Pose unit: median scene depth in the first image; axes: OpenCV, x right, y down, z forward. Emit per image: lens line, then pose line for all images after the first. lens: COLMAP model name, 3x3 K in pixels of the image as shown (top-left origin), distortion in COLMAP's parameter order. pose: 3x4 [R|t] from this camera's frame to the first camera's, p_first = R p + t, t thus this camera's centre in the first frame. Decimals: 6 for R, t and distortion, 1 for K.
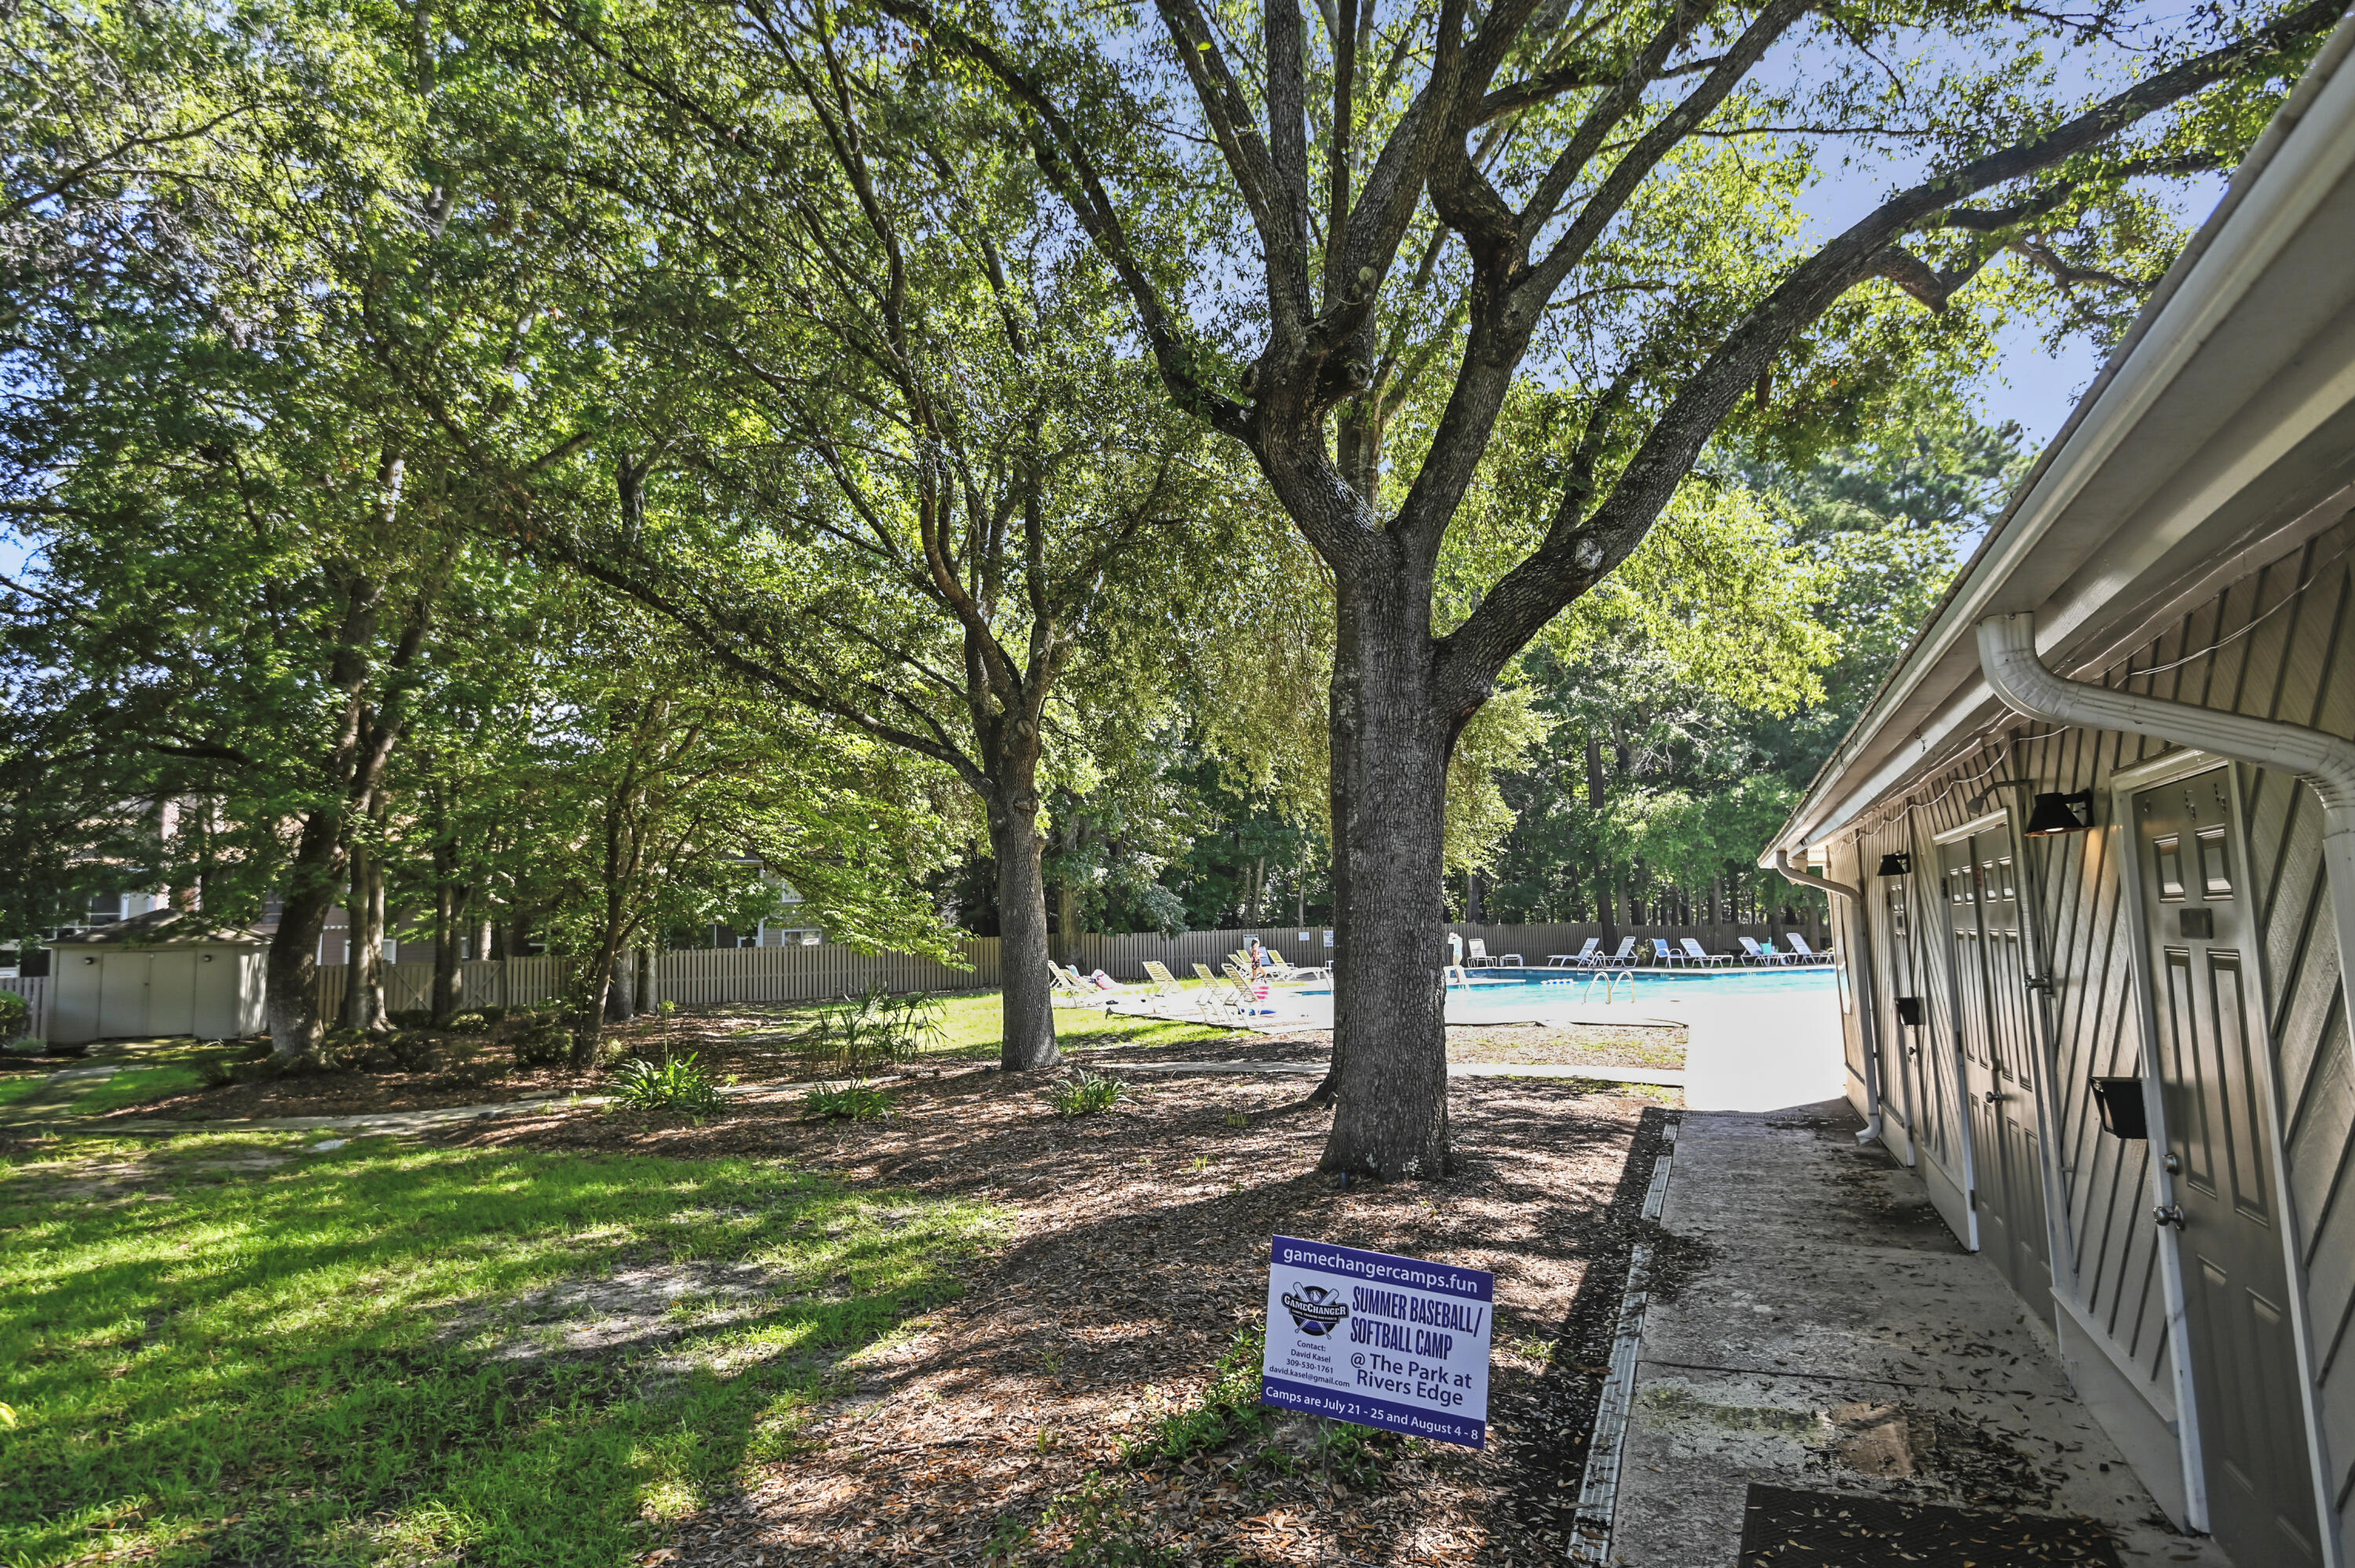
lens RADIAL K [[1301.0, 0, 1174.2], [0, 1301.0, 812.0], [0, 0, 1]] dist [-0.001920, -0.000168]
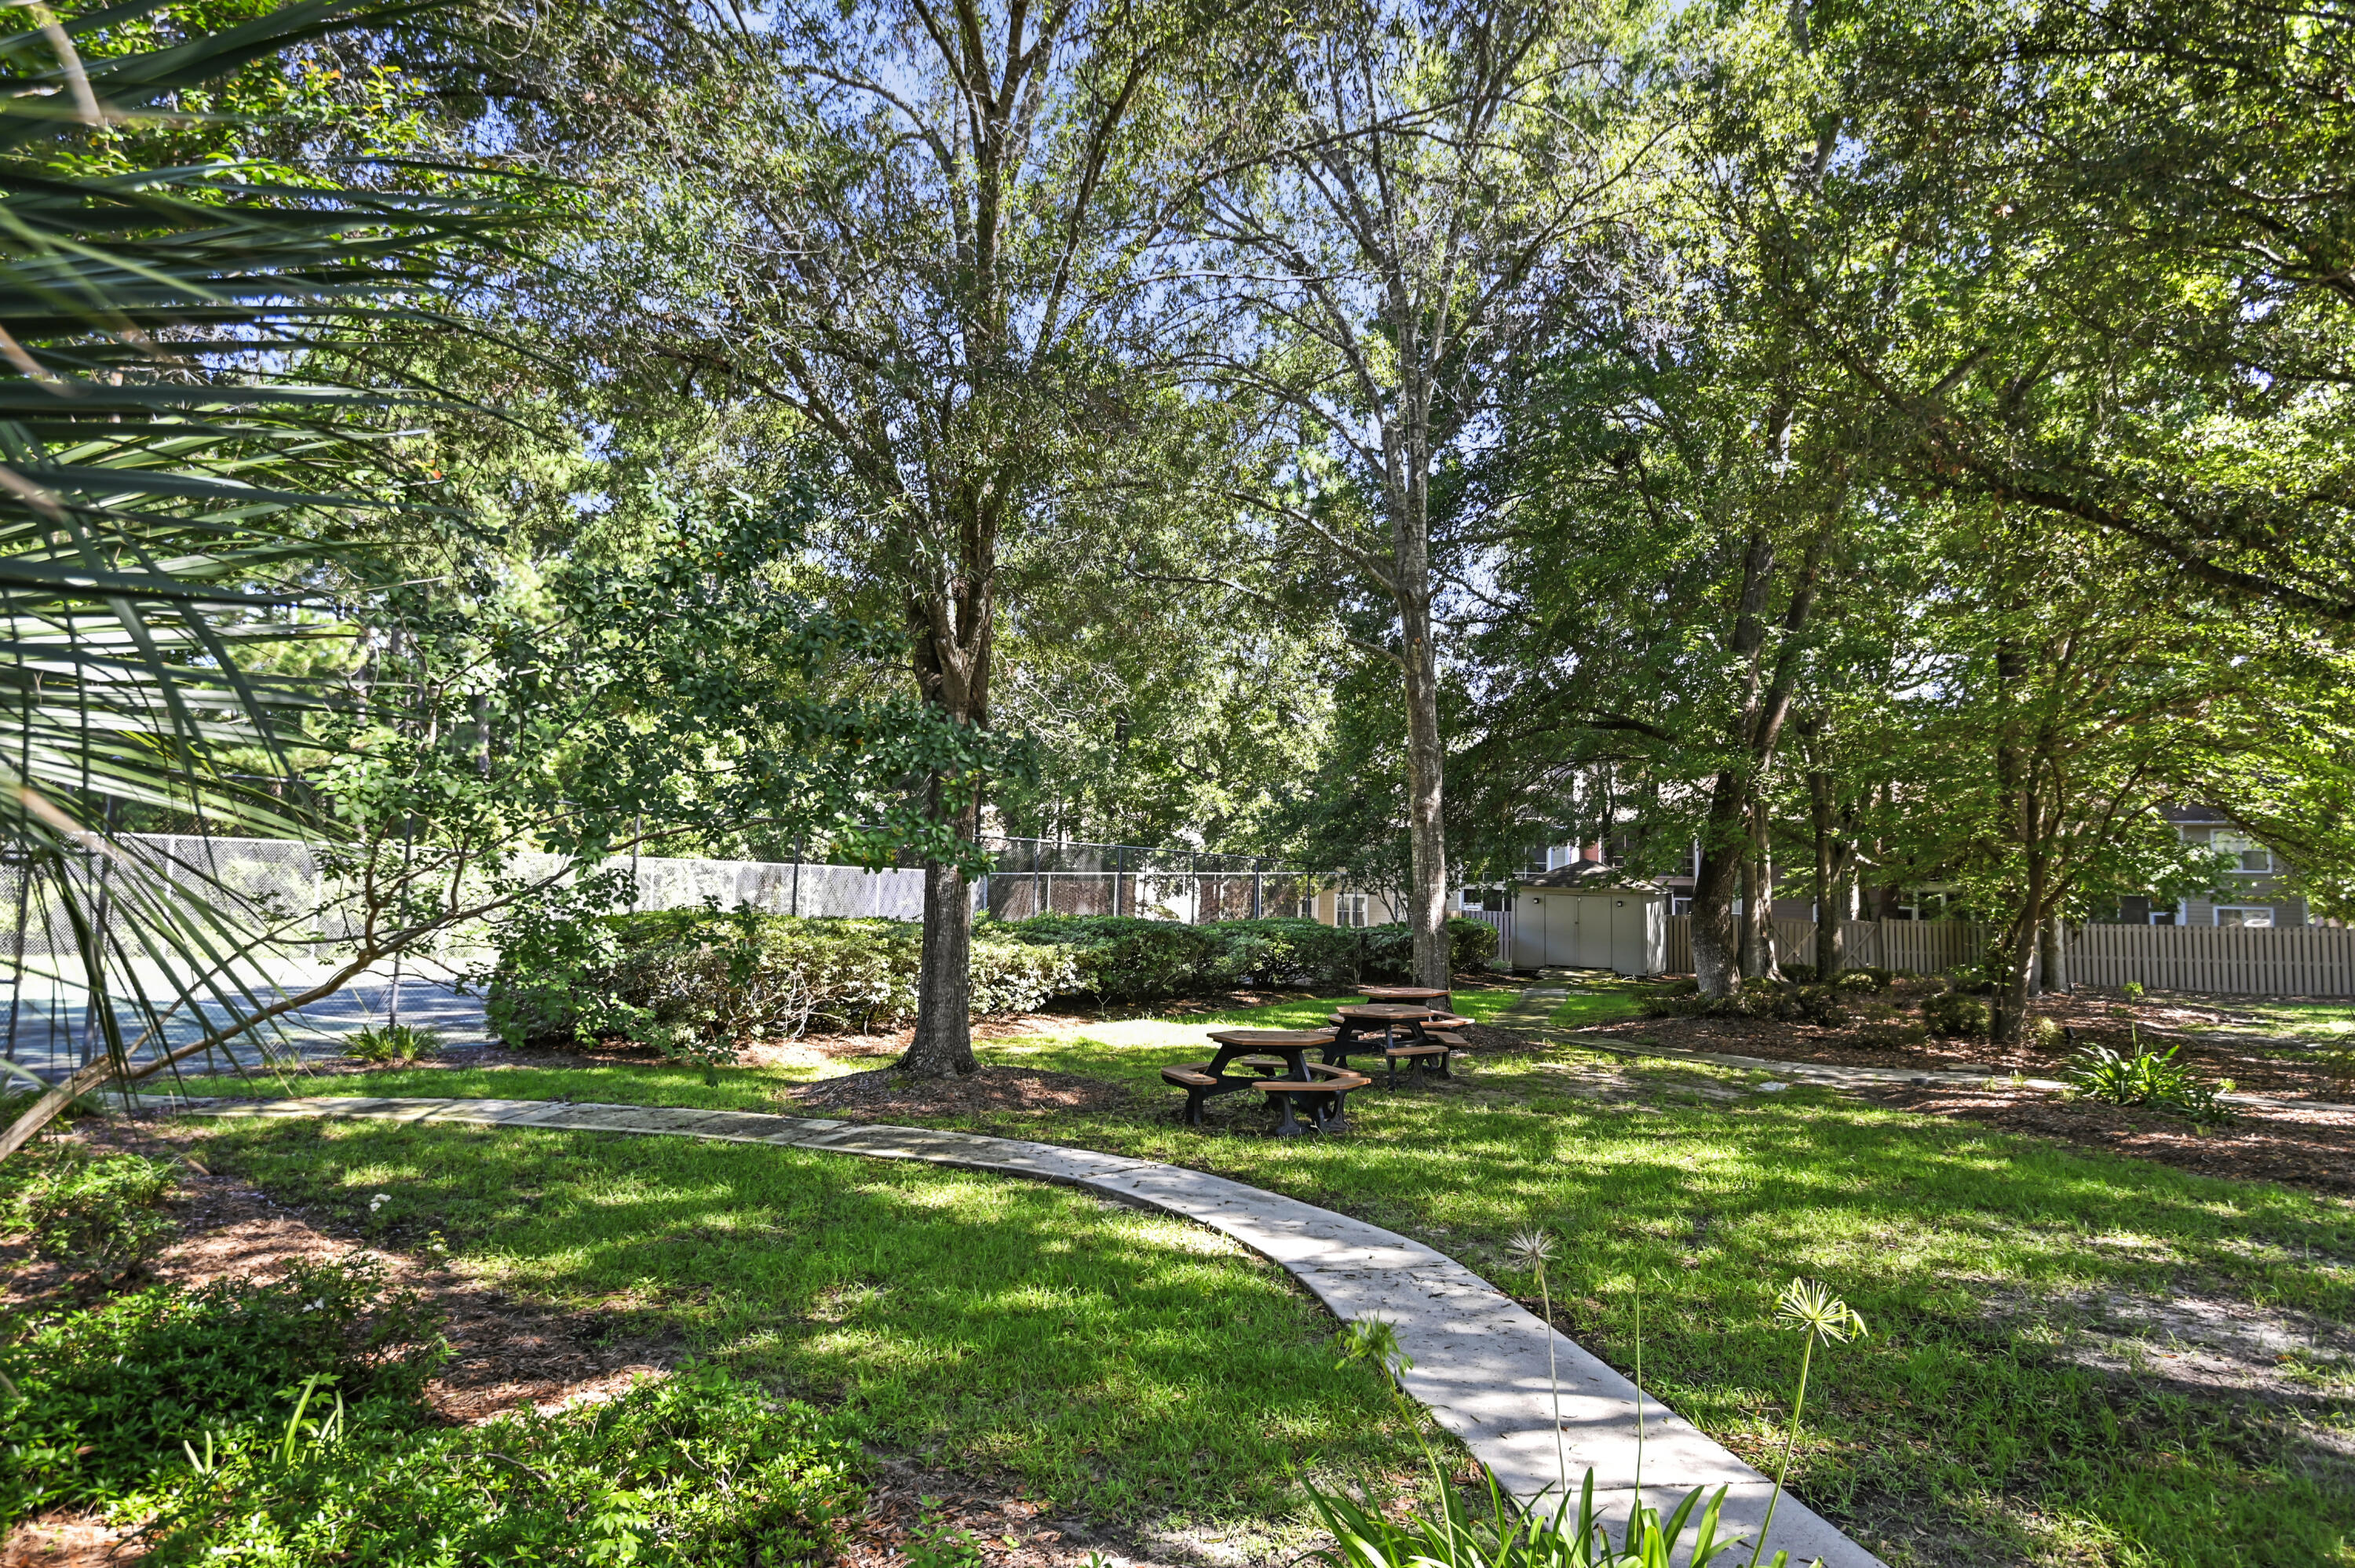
lens RADIAL K [[1301.0, 0, 1174.2], [0, 1301.0, 812.0], [0, 0, 1]] dist [-0.001920, -0.000168]
pose [[0.614819, -0.002923, -0.788662, -0.104798], [0.024526, 0.999580, 0.015415, 0.005314], [0.788286, -0.028820, 0.614633, -0.020453]]
